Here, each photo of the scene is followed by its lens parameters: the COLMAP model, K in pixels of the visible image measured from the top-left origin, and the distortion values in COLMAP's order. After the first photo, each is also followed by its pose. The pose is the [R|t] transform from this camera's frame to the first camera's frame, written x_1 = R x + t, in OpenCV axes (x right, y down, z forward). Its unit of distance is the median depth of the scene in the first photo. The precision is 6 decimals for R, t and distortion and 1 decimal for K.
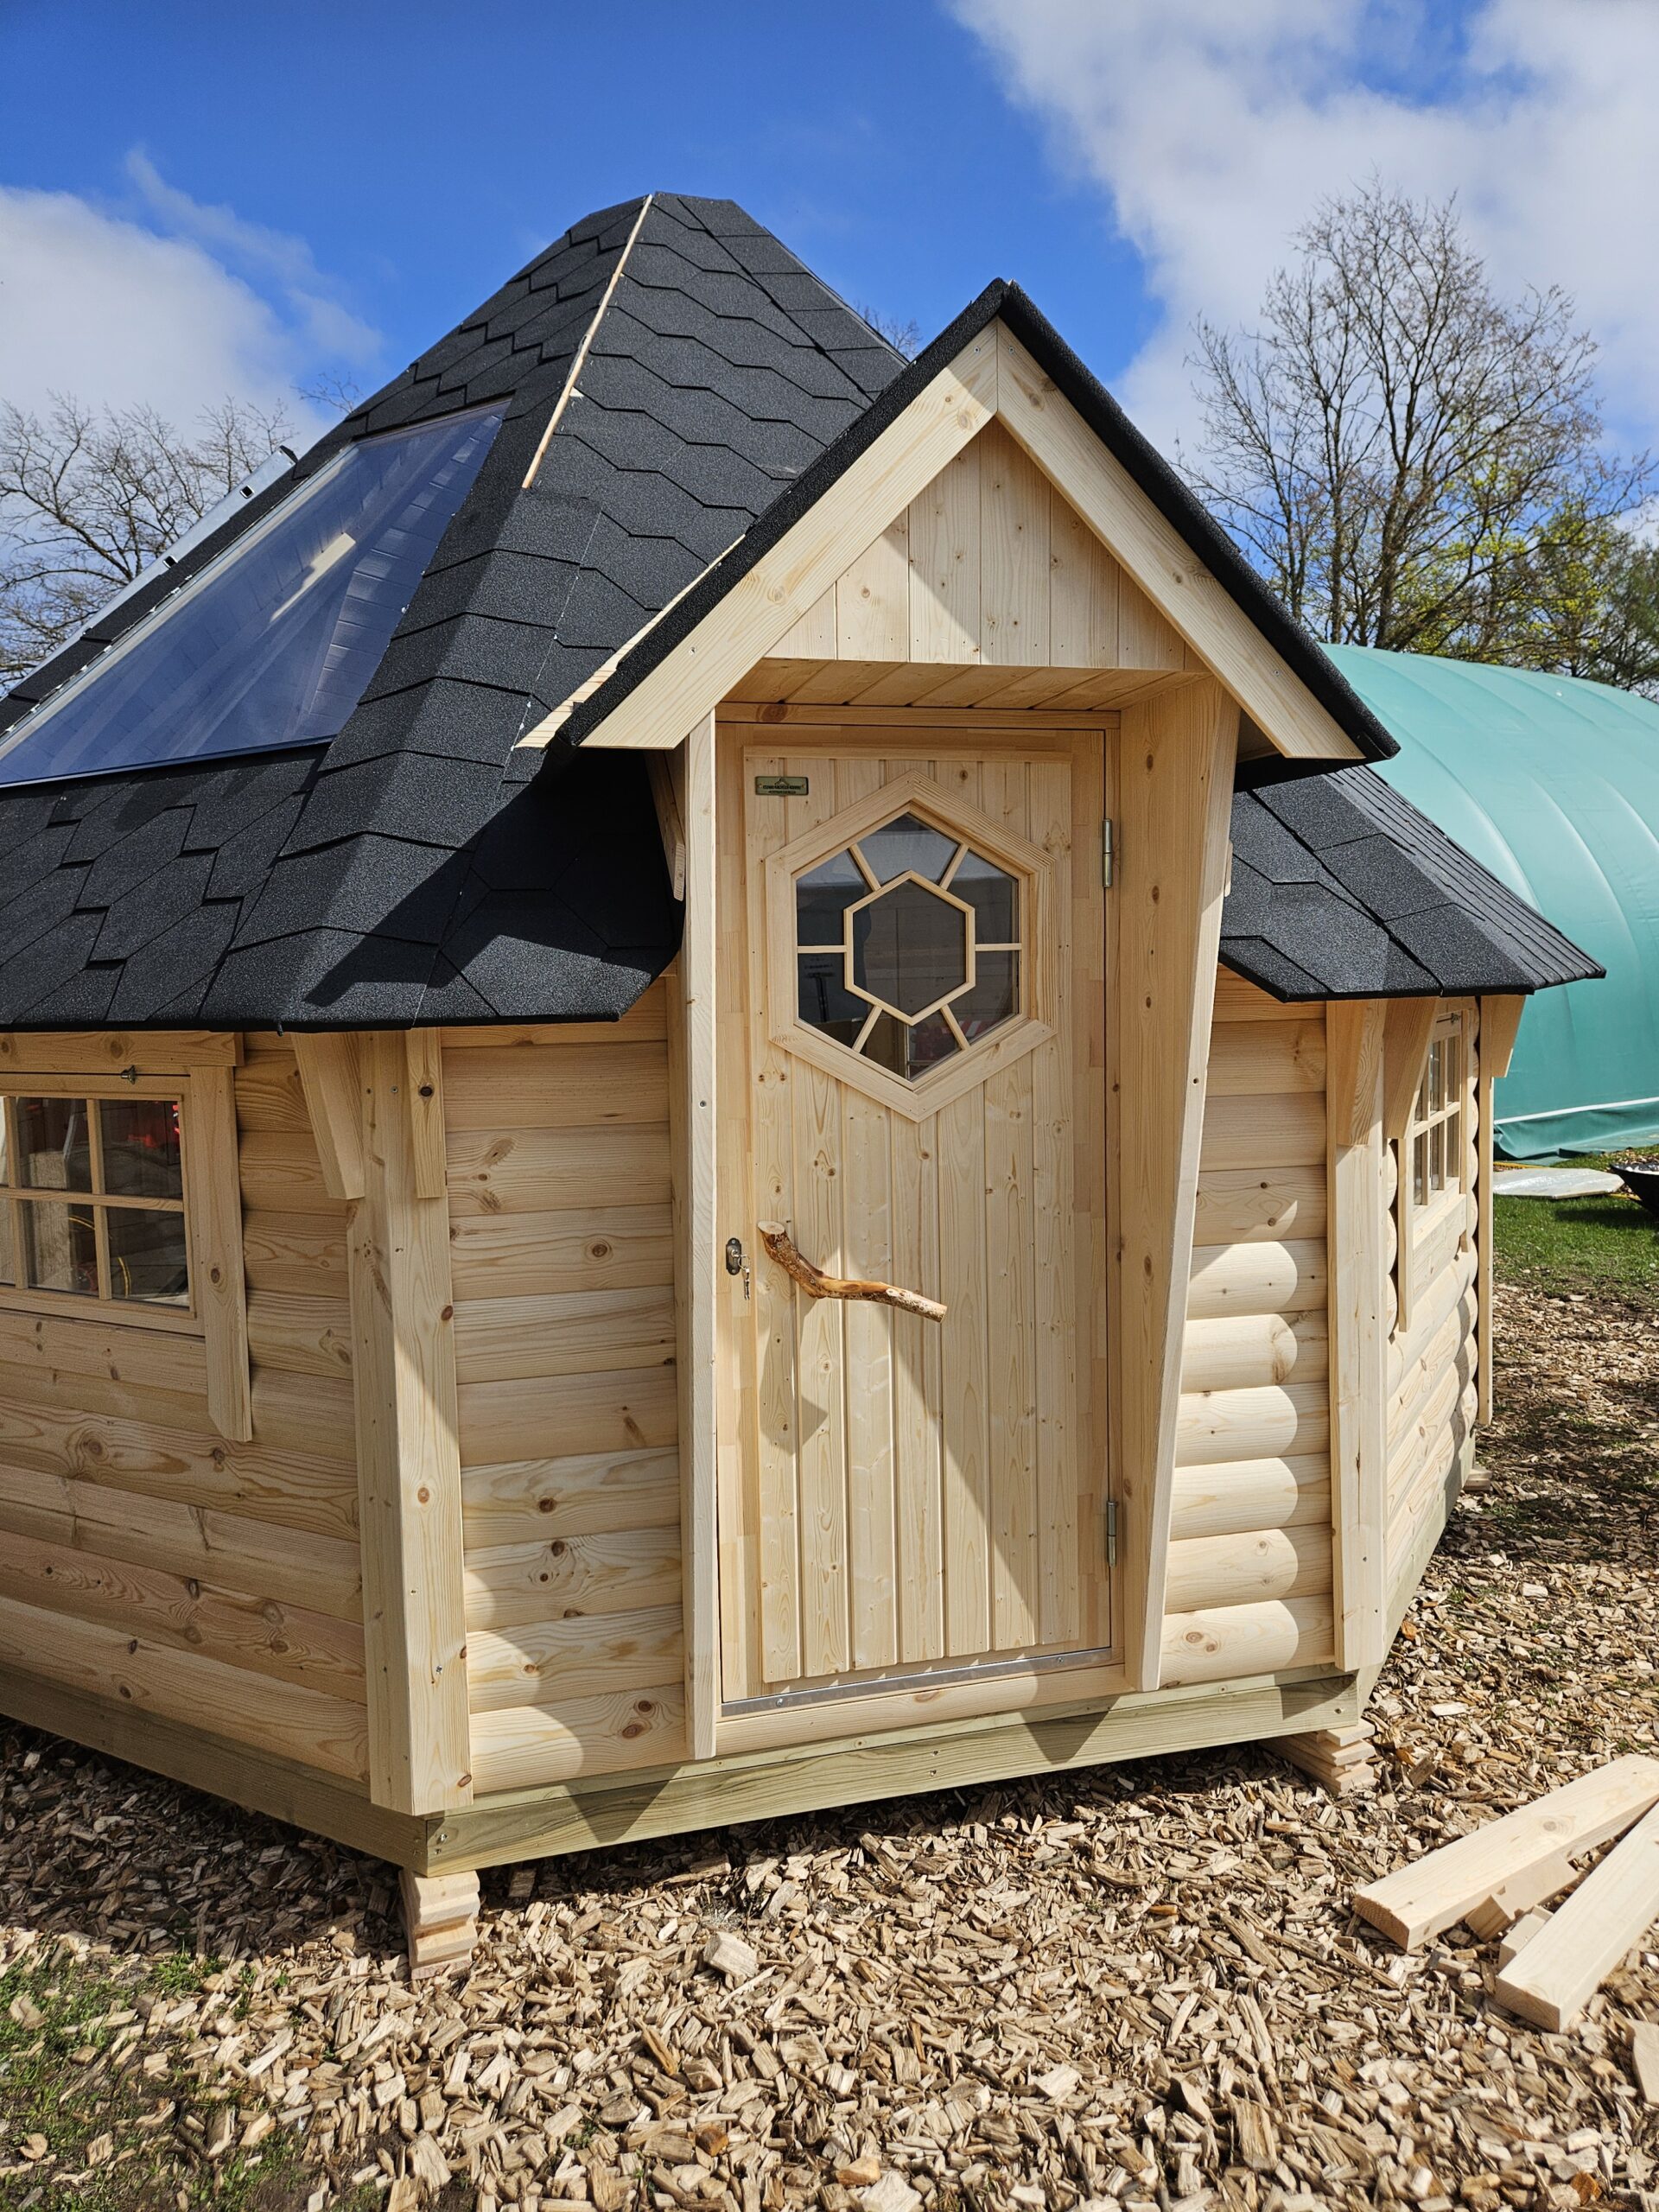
lens RADIAL K [[1497.8, 0, 839.0], [0, 1497.8, 1111.3], [0, 0, 1]] dist [0.061773, -0.051664]
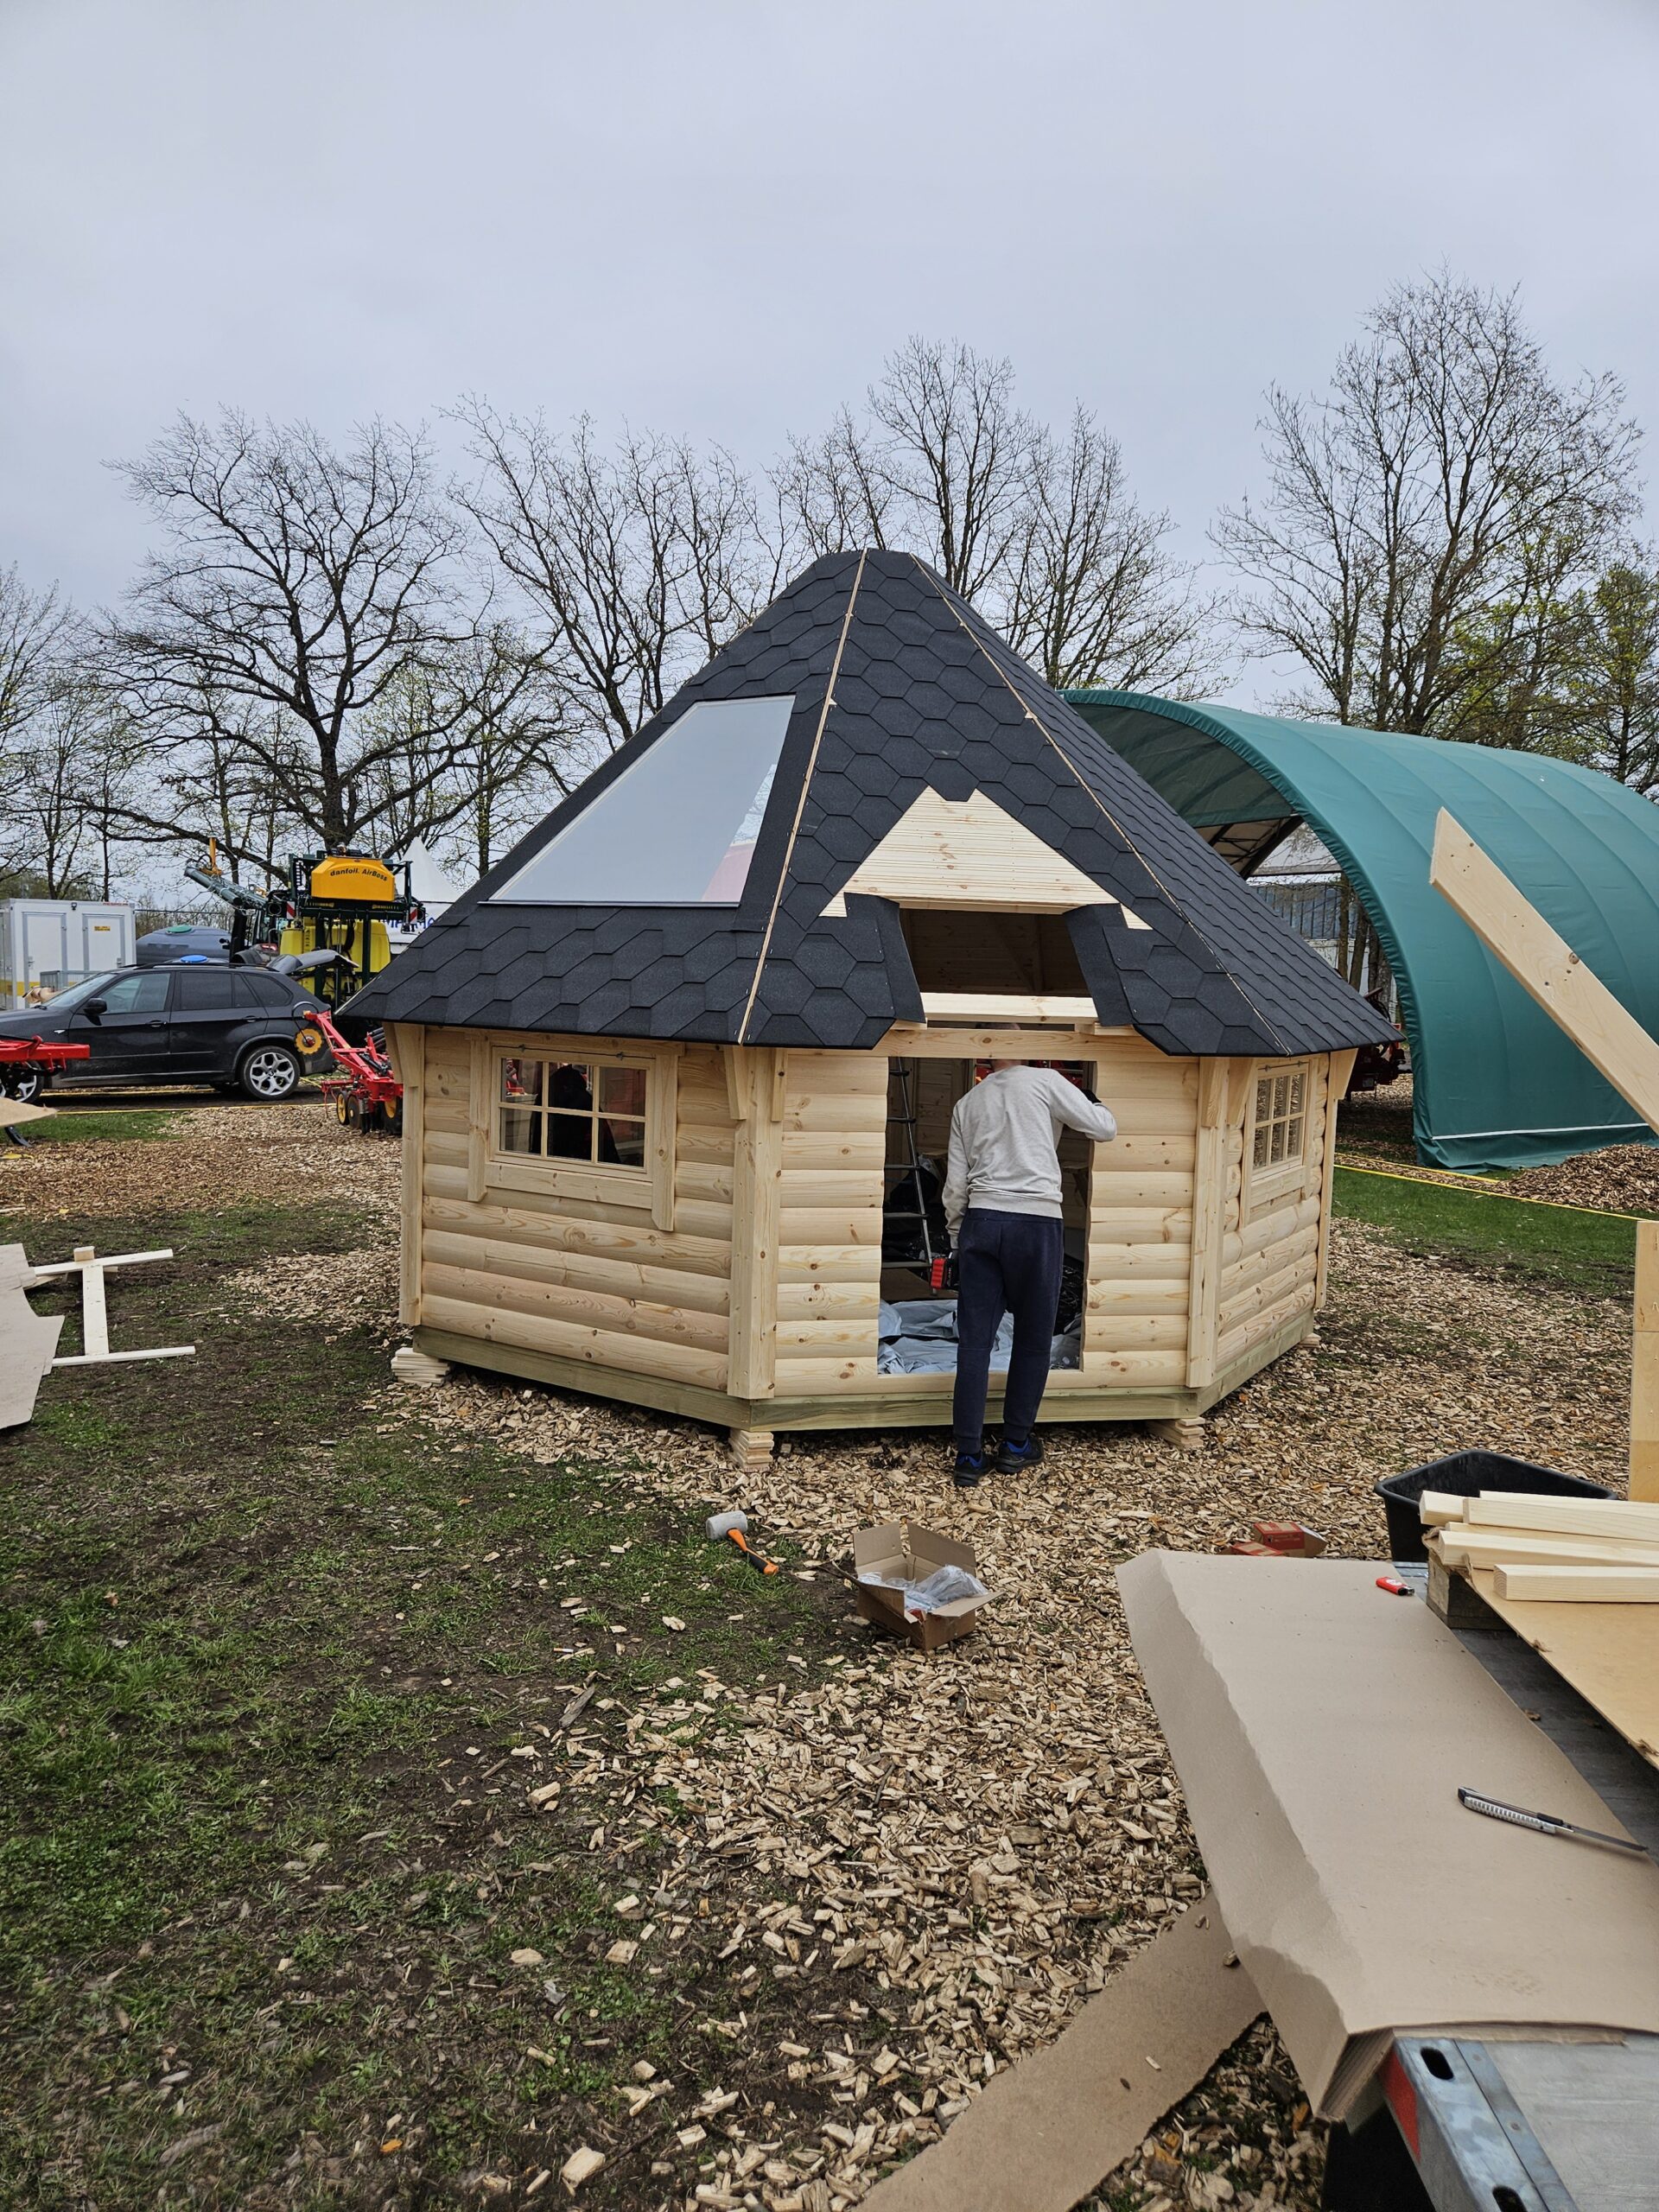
lens RADIAL K [[1497.8, 0, 825.6], [0, 1497.8, 1089.0], [0, 0, 1]] dist [0.061773, -0.051664]
pose [[0.997375, 0.061793, -0.037742, -0.097466], [-0.062005, 0.998066, -0.004464, 0.013072], [0.037393, 0.006792, 0.999278, -1.019616]]
